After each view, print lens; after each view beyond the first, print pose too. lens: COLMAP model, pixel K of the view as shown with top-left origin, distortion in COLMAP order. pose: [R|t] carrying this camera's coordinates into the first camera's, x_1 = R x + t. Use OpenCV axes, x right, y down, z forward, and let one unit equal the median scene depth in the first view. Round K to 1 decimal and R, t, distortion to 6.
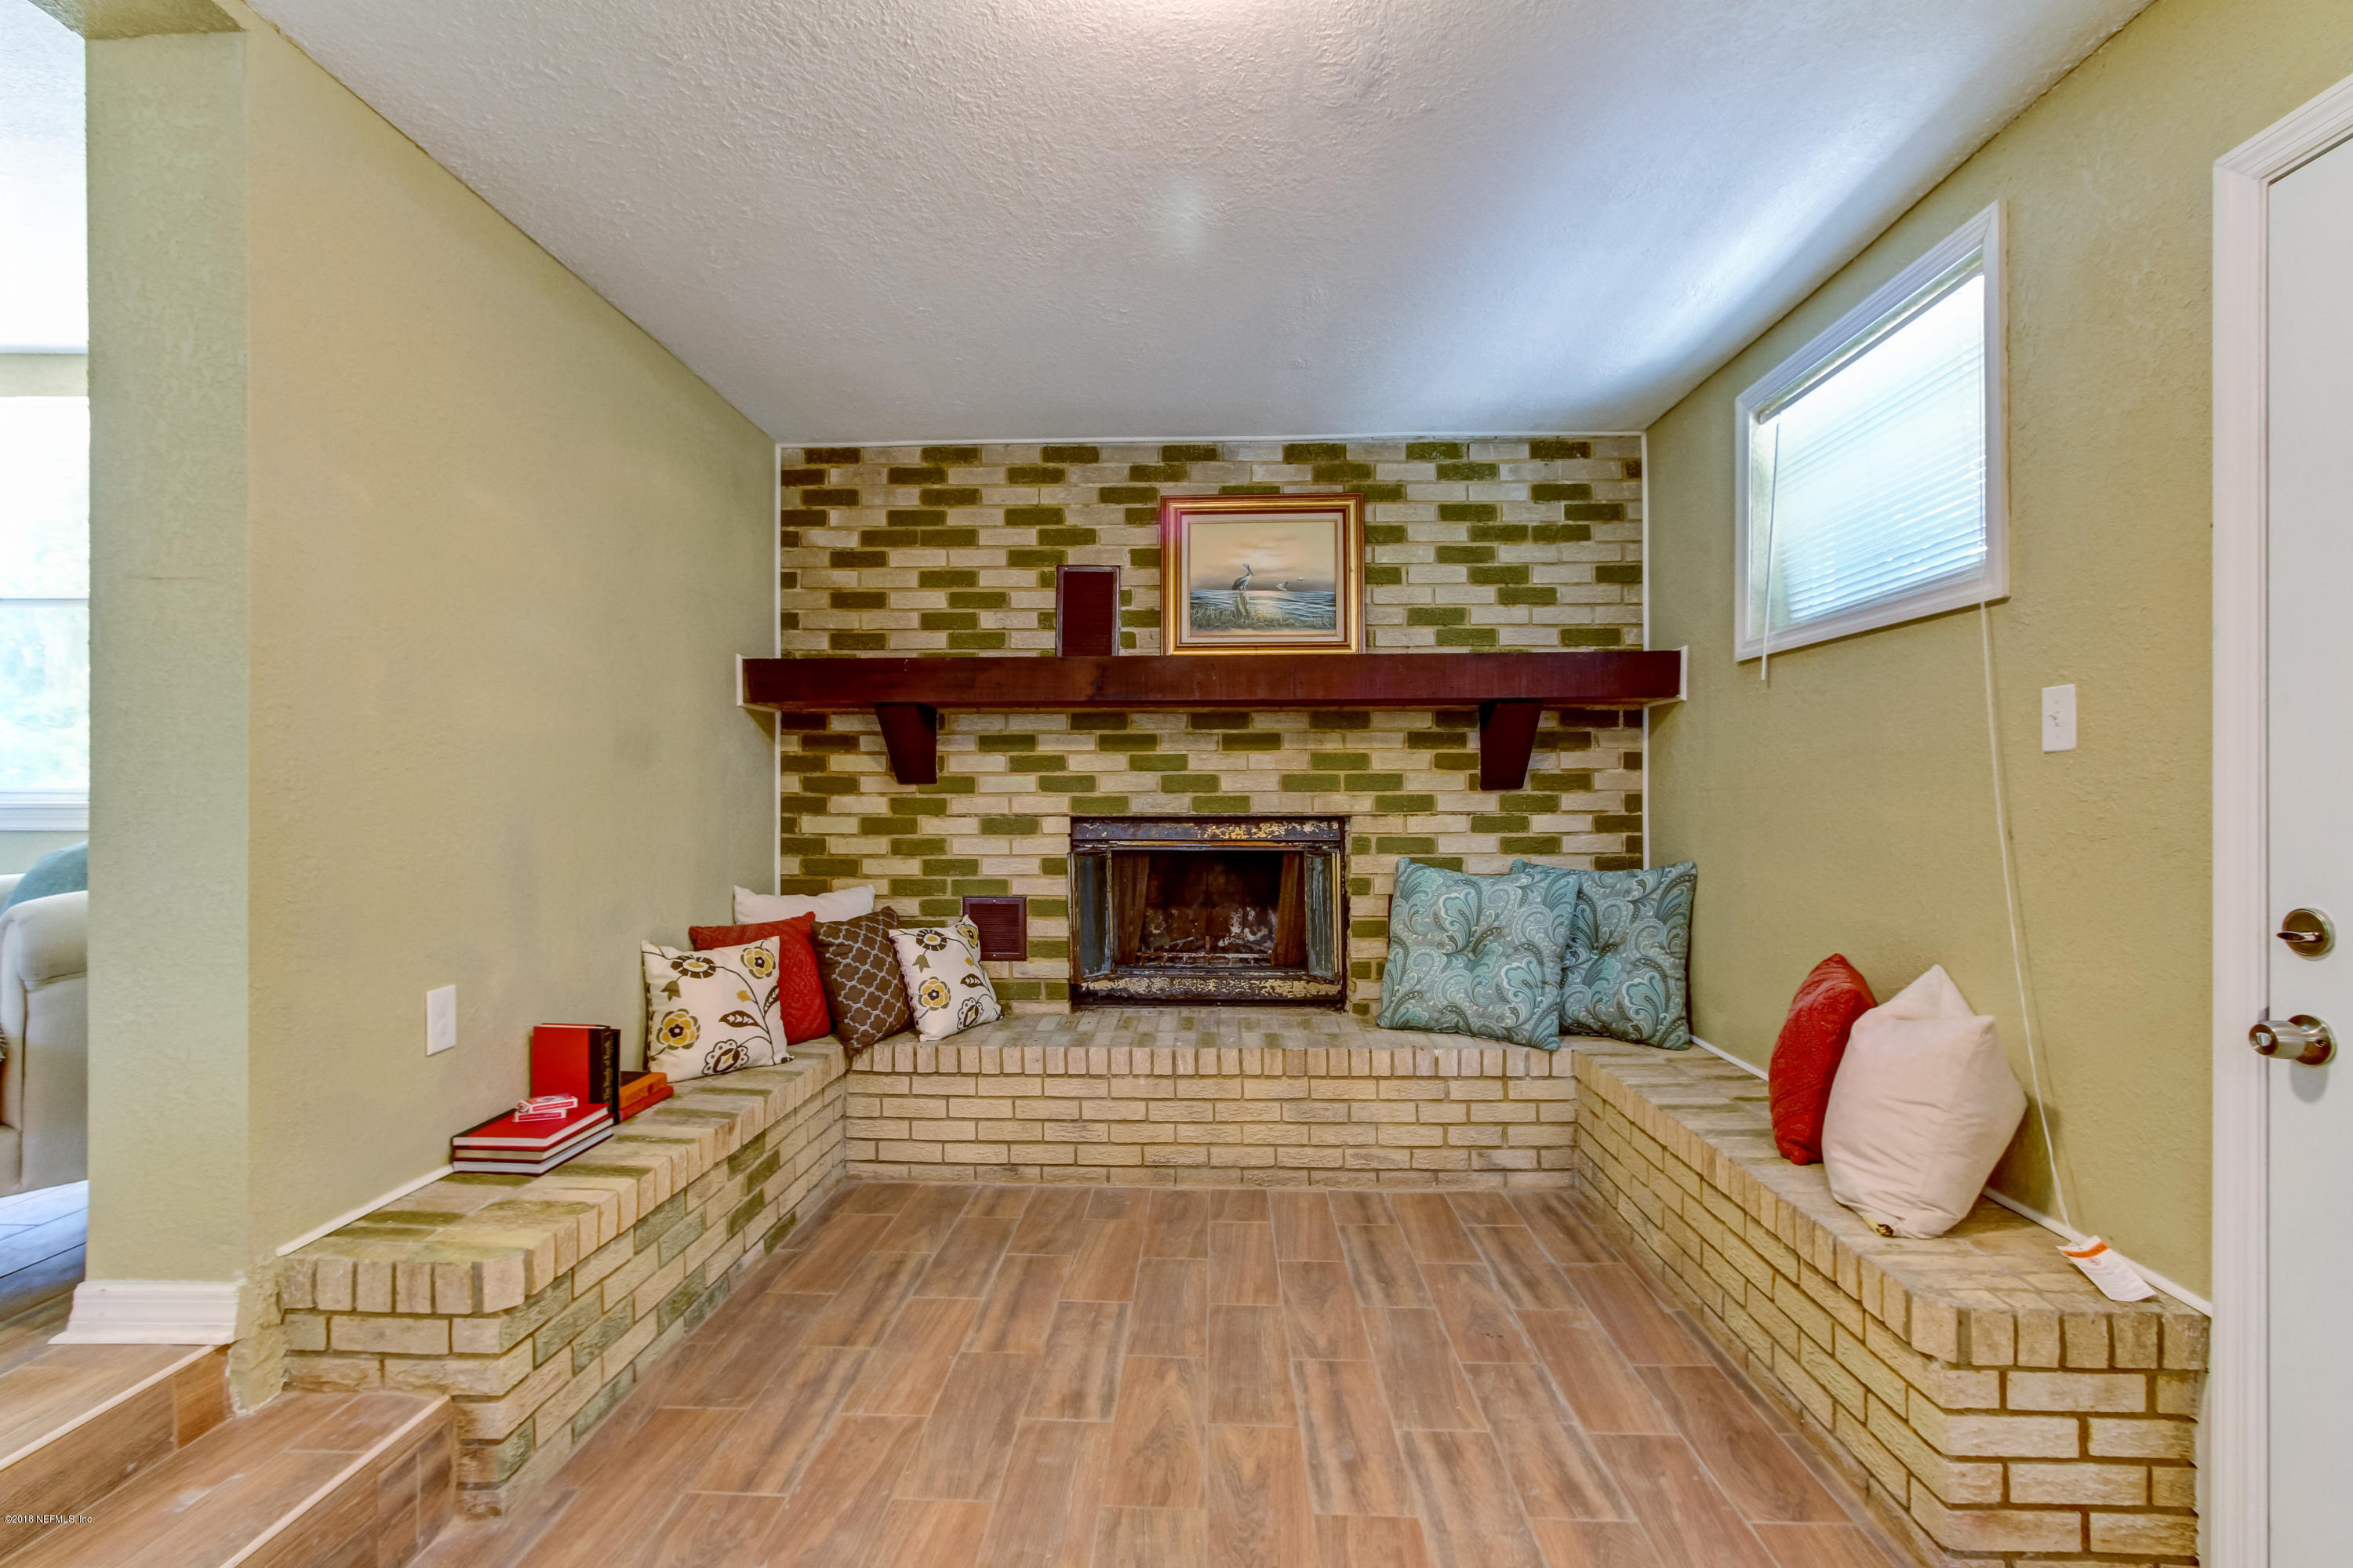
lens RADIAL K [[1083.1, 0, 1169.2], [0, 1083.1, 796.6], [0, 0, 1]] dist [-0.008568, 0.004608]
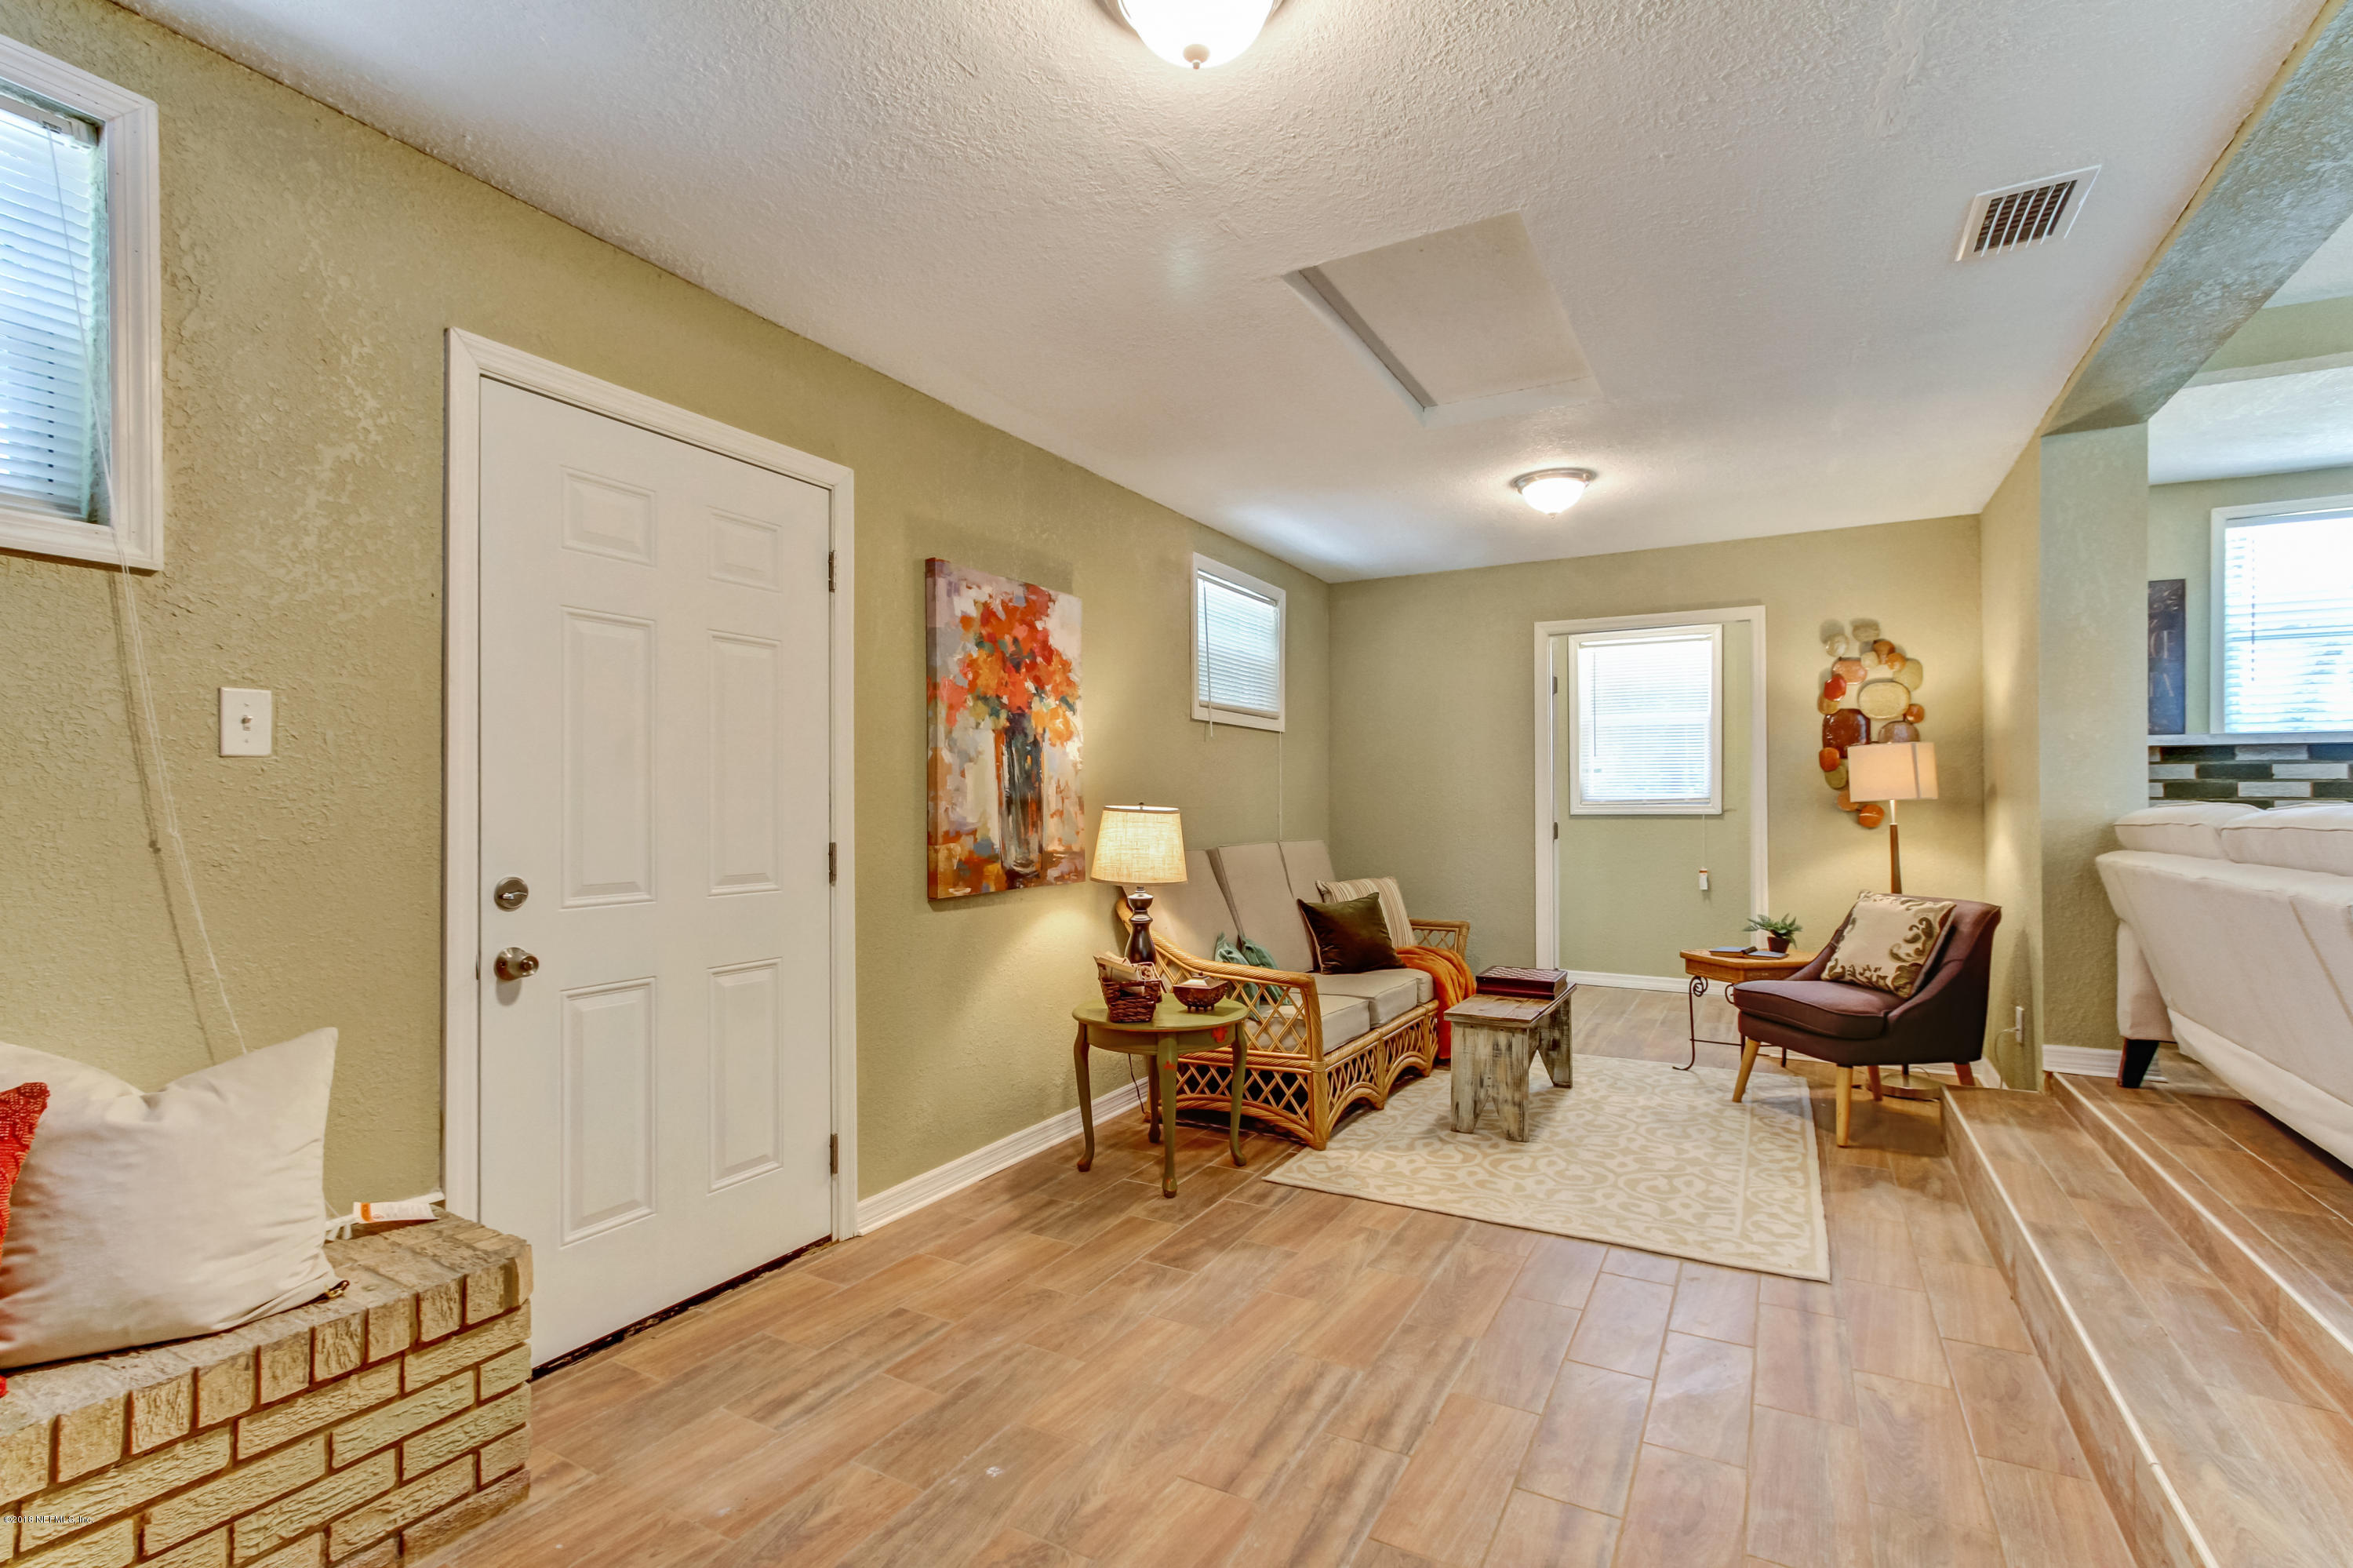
lens RADIAL K [[1083.1, 0, 1165.2], [0, 1083.1, 805.0], [0, 0, 1]] dist [-0.008568, 0.004608]
pose [[-0.889047, 0.001504, 0.457813, -0.180766], [0.000522, 0.999997, -0.002271, 0.002323], [-0.457815, -0.001780, -0.889046, 0.761474]]
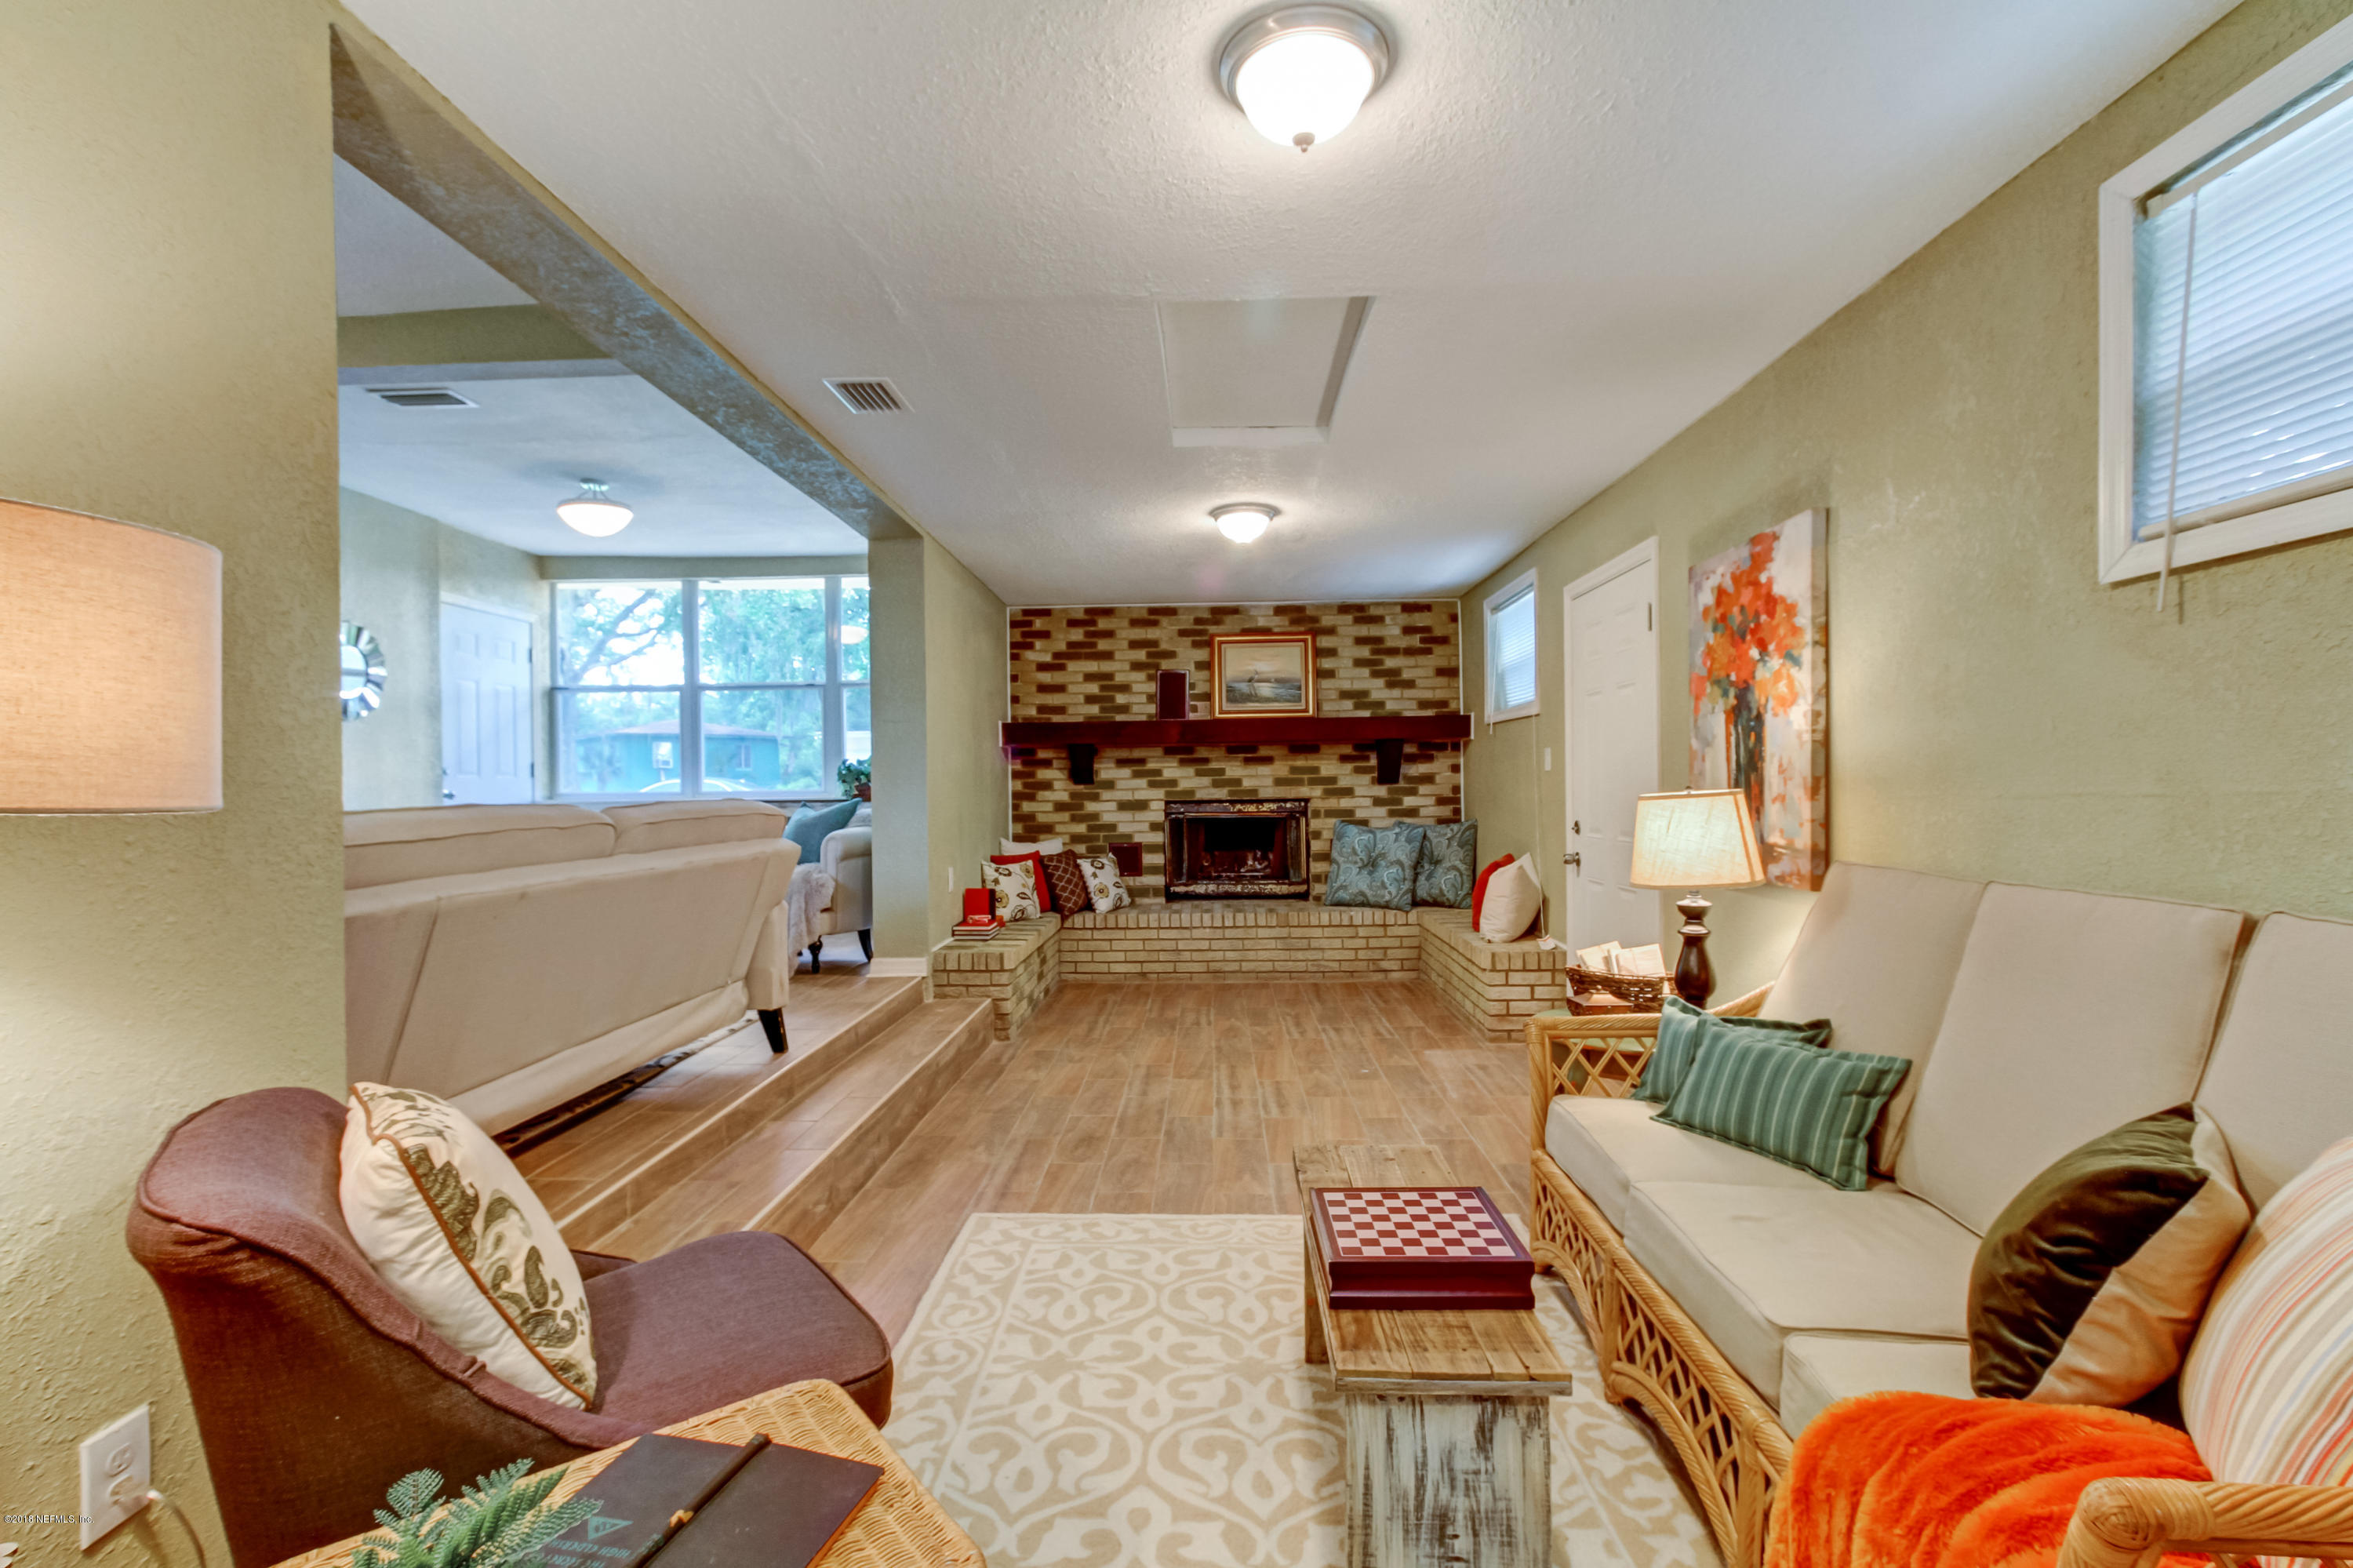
lens RADIAL K [[1083.1, 0, 1177.8], [0, 1083.1, 791.4], [0, 0, 1]] dist [-0.008568, 0.004608]
pose [[0.999867, -0.011992, 0.011072, -0.090685], [0.011940, 0.999917, 0.004745, -0.007188], [-0.011128, -0.004612, 0.999927, -0.935327]]
